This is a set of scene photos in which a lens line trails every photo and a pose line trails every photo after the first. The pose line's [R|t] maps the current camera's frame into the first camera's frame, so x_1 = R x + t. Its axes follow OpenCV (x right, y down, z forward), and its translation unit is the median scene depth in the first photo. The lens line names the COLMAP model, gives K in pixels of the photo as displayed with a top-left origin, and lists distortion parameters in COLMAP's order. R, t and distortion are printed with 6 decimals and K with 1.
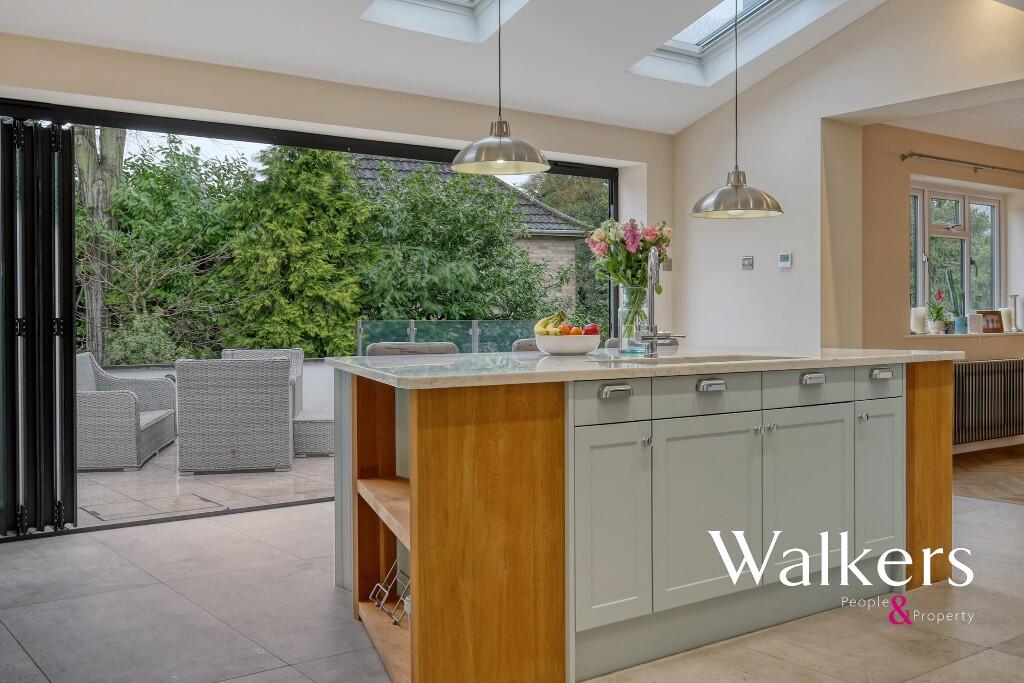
lens RADIAL K [[1017.7, 0, 515.3], [0, 1017.7, 332.8], [0, 0, 1]] dist [-0.013262, 0.000000]
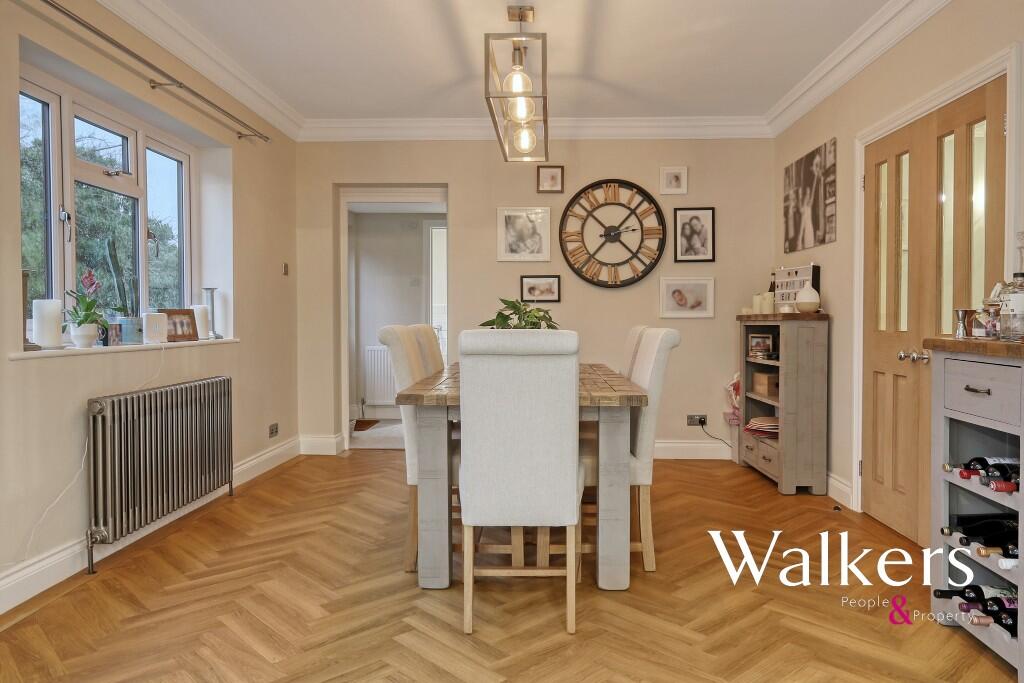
lens RADIAL K [[726.3, 0, 505.3], [0, 726.3, 355.3], [0, 0, 1]] dist [0.010030, 0.002401]
pose [[0.650793, -0.029707, 0.758674, 0.135058], [0.001159, 0.999272, 0.038134, -0.004990], [-0.759254, -0.023938, 0.650354, 0.290567]]
